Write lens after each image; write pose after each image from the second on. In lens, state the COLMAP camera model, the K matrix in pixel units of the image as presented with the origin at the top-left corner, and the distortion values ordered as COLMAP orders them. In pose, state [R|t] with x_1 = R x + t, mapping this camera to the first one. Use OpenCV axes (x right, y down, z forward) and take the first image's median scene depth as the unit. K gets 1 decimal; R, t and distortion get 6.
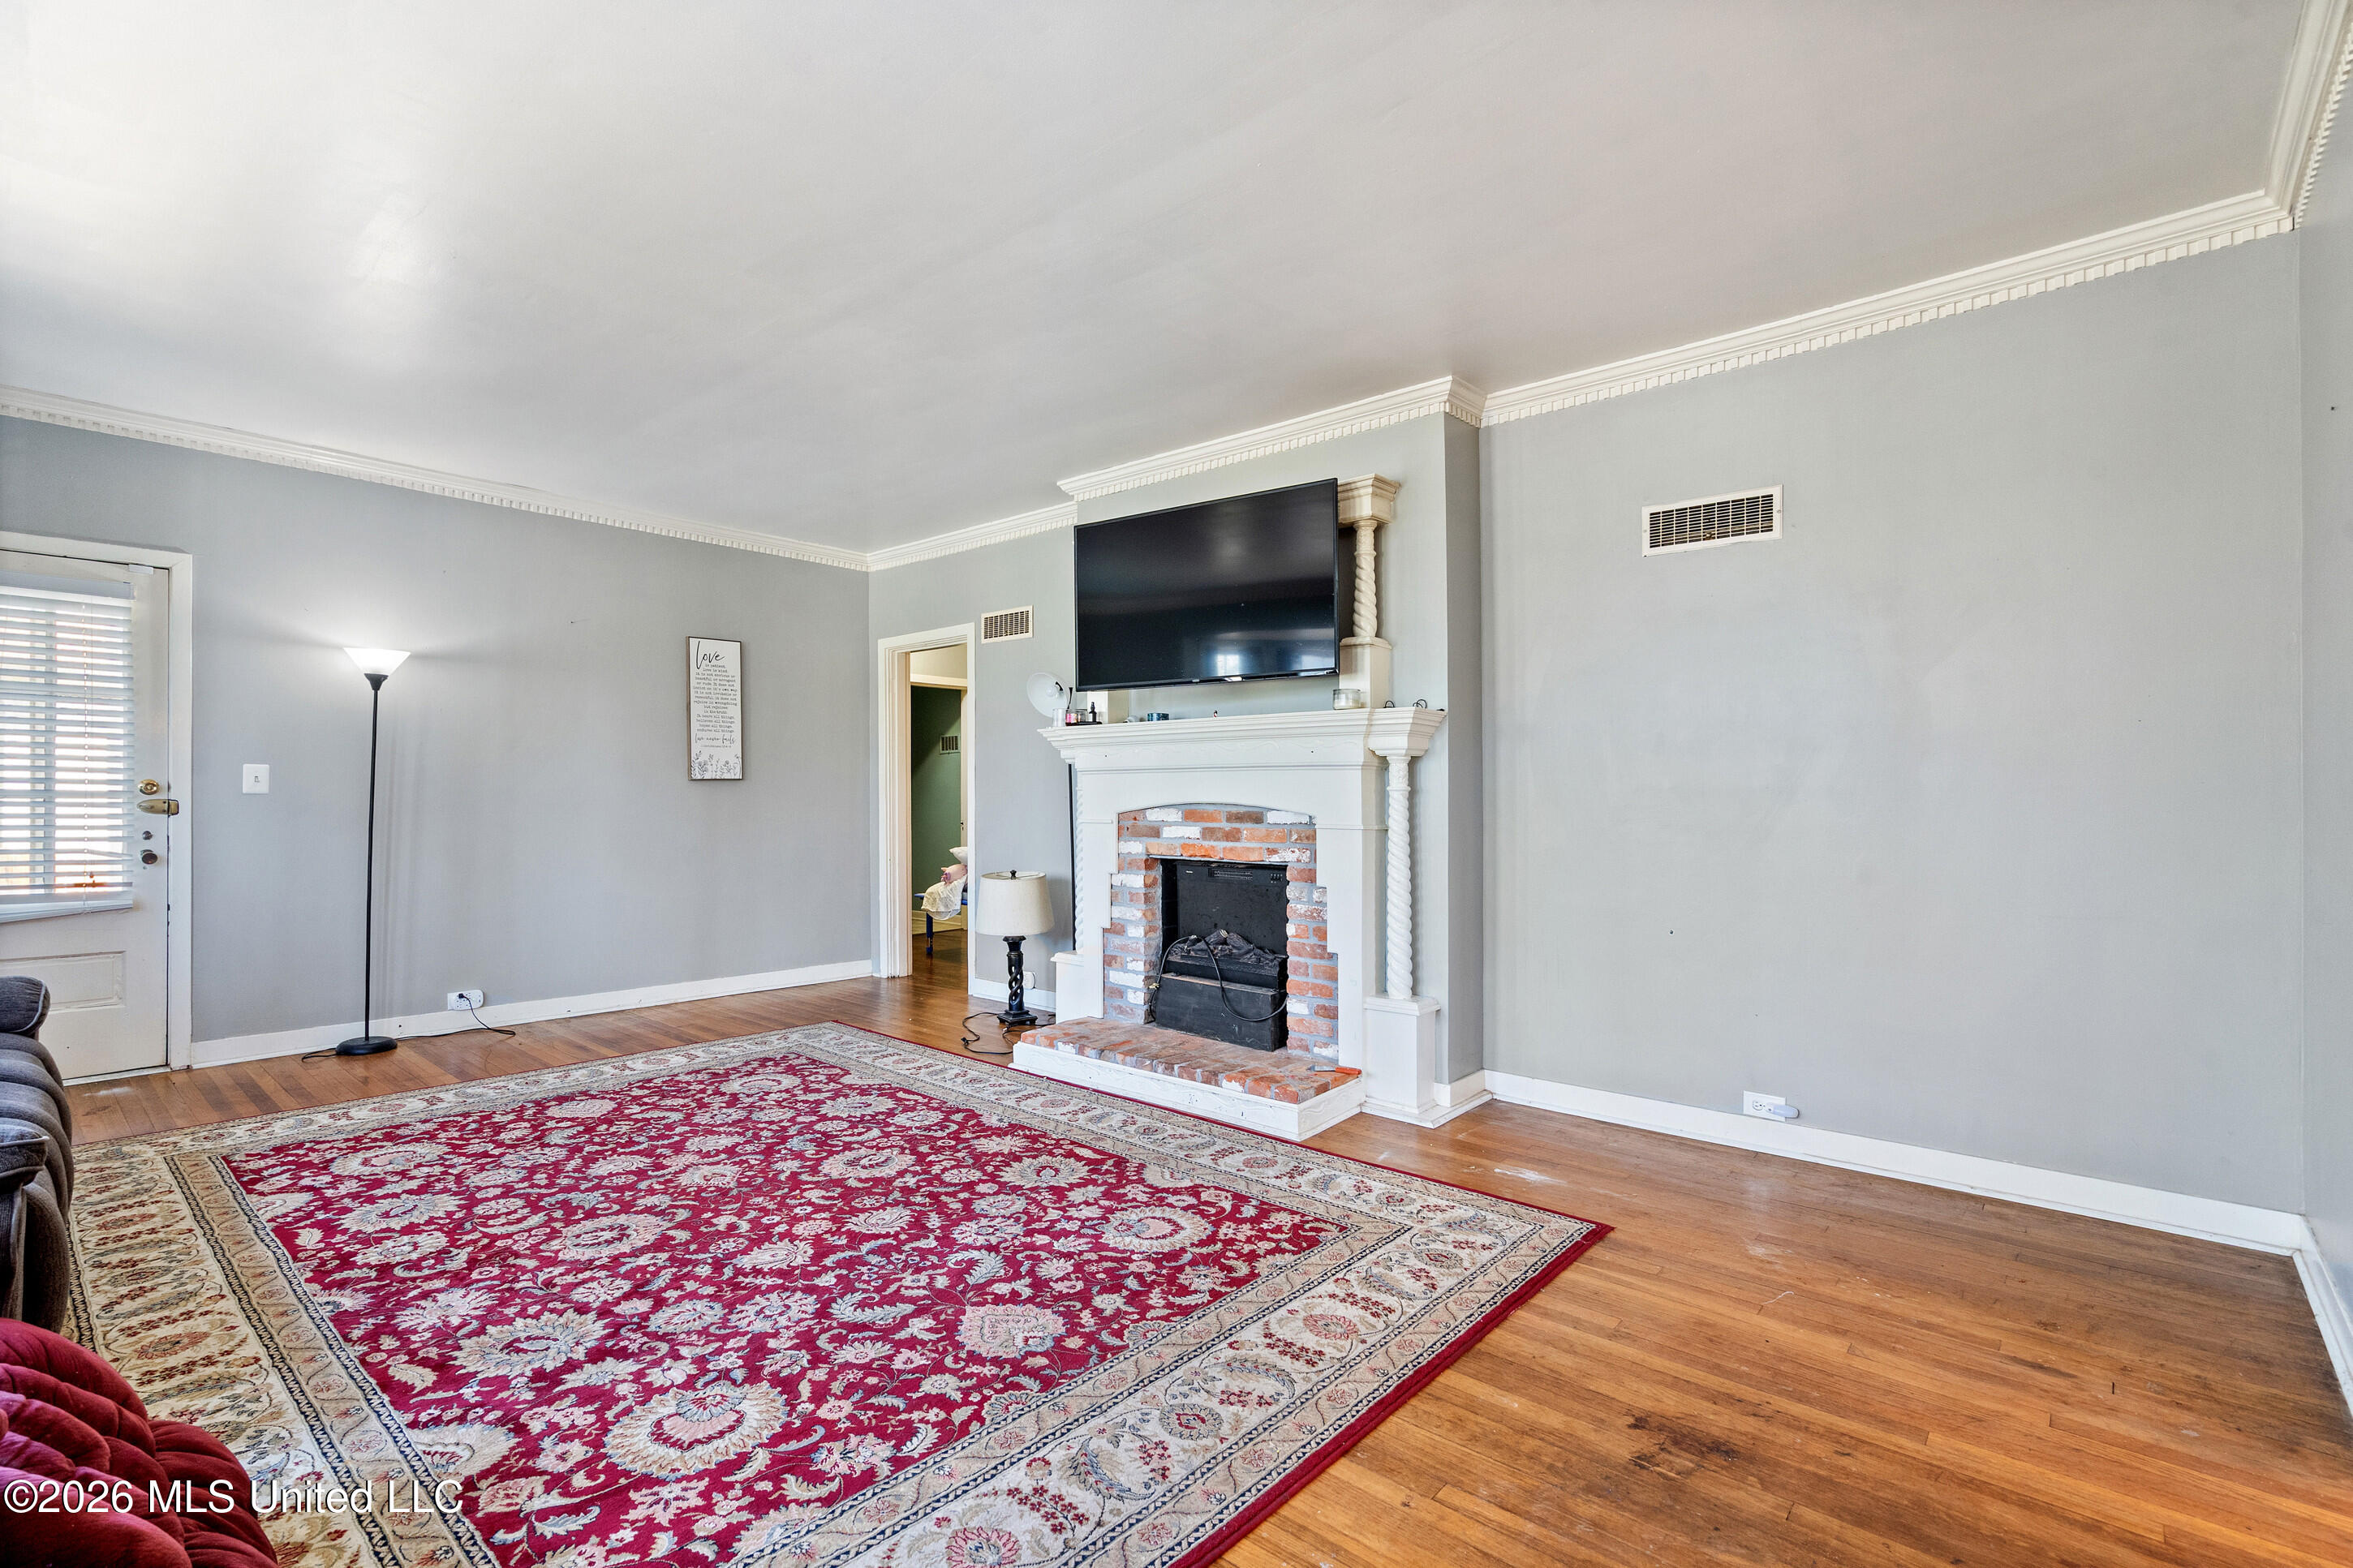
lens RADIAL K [[1075.2, 0, 1157.3], [0, 1075.2, 792.9], [0, 0, 1]] dist [-0.005203, 0.000497]
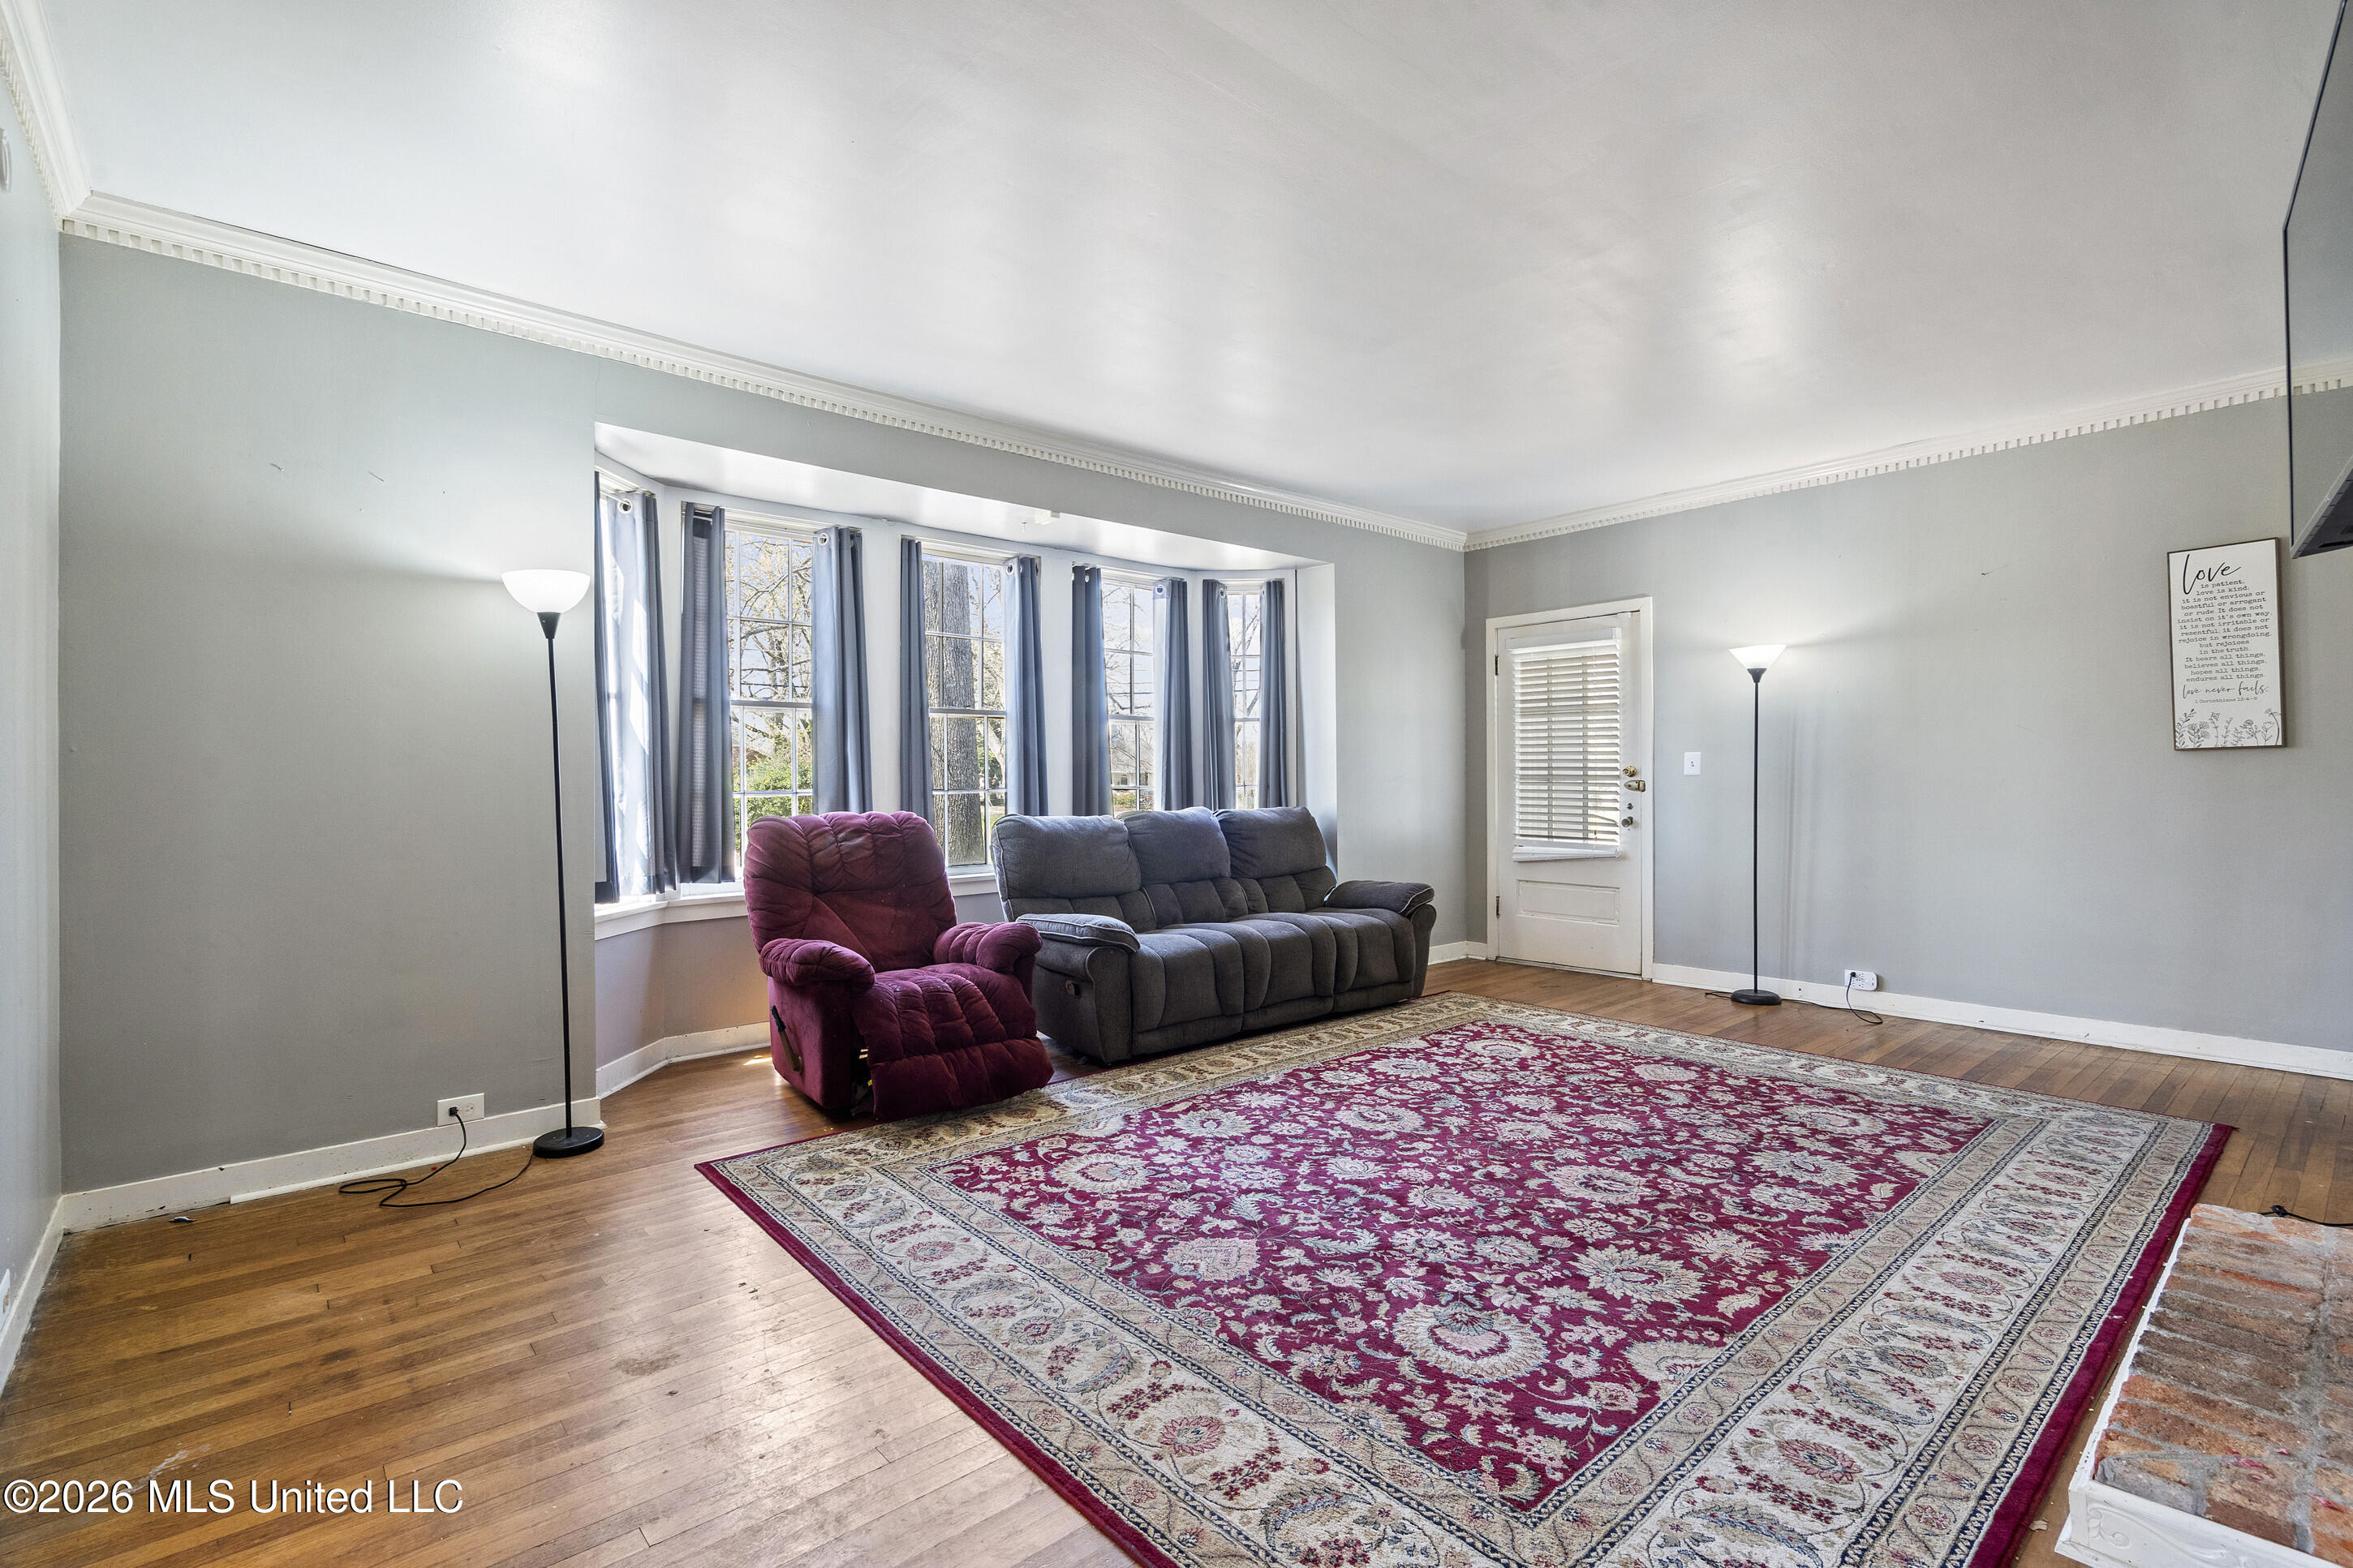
lens RADIAL K [[1075.2, 0, 1158.7], [0, 1075.2, 779.0], [0, 0, 1]] dist [-0.005203, 0.000497]
pose [[-0.134761, -0.003582, -0.990872, 0.785324], [0.011351, 0.999922, -0.005158, 0.006754], [0.990813, -0.011943, -0.134710, 0.885933]]
